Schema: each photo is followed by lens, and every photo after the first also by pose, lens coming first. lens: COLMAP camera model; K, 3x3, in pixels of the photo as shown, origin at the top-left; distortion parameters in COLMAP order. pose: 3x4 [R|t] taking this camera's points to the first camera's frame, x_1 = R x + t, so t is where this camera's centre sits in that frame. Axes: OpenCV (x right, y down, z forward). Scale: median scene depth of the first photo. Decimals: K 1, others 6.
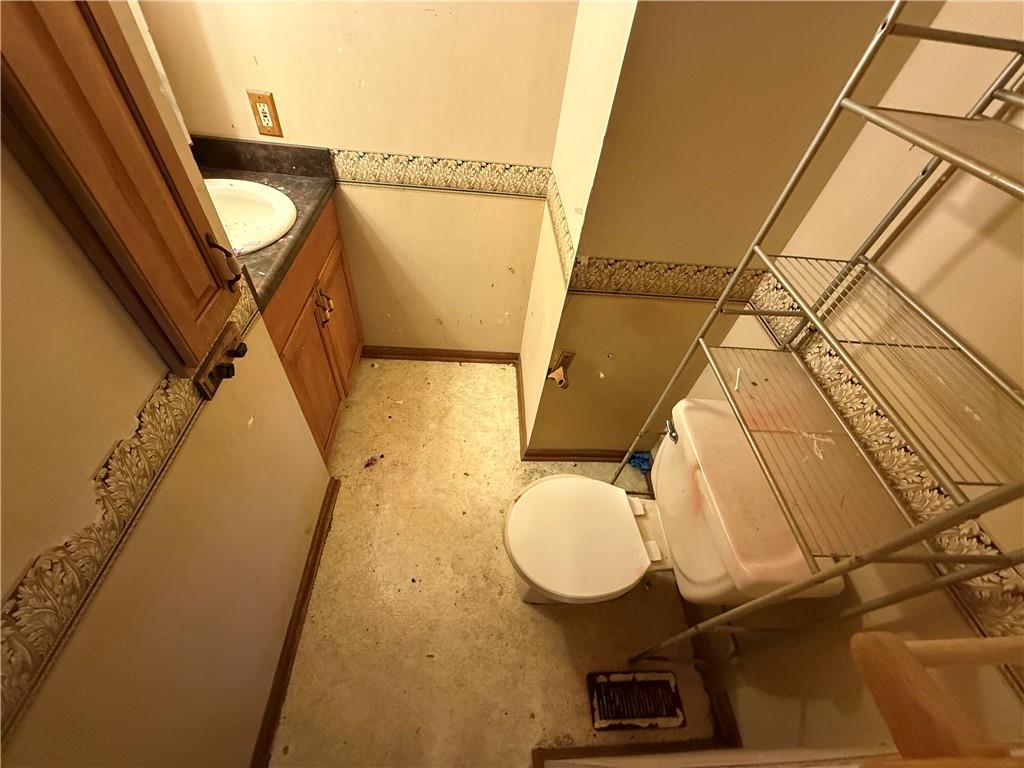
lens RADIAL K [[406.7, 0, 509.7], [0, 406.7, 383.7], [0, 0, 1]] dist [-0.000233, -0.000170]
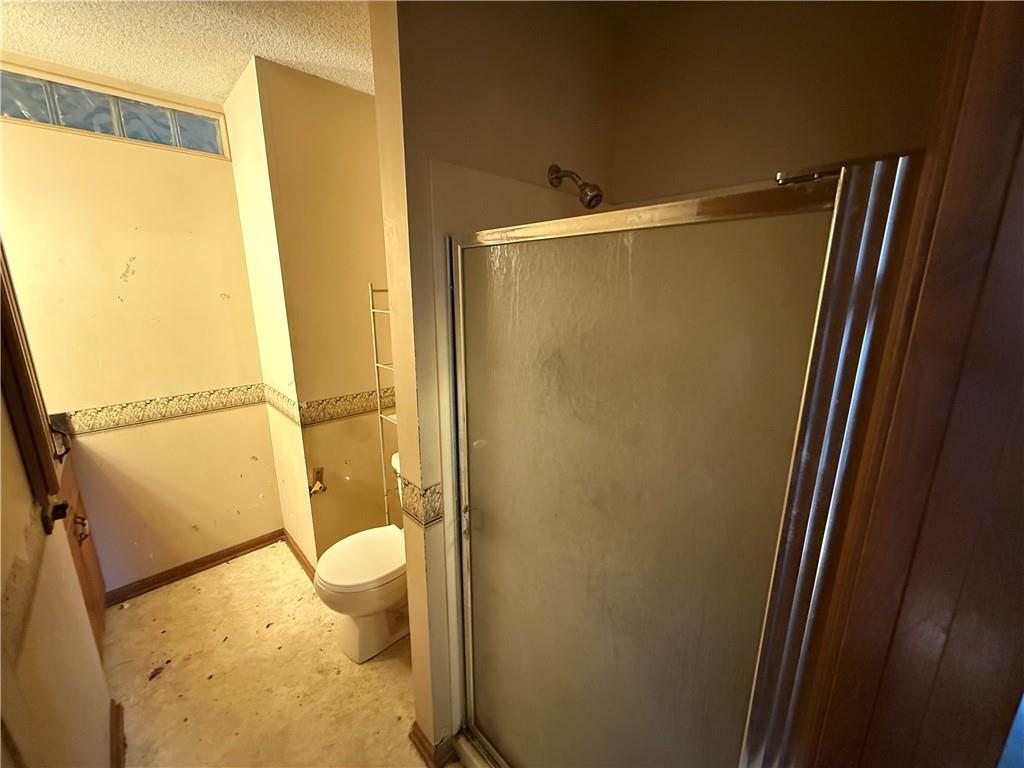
lens RADIAL K [[406.7, 0, 509.7], [0, 406.7, 383.7], [0, 0, 1]] dist [-0.000233, -0.000170]
pose [[0.743955, -0.251715, 0.619008, -0.159799], [0.543648, 0.766637, -0.341636, 0.513818], [-0.388559, 0.590684, 0.707187, -0.469972]]
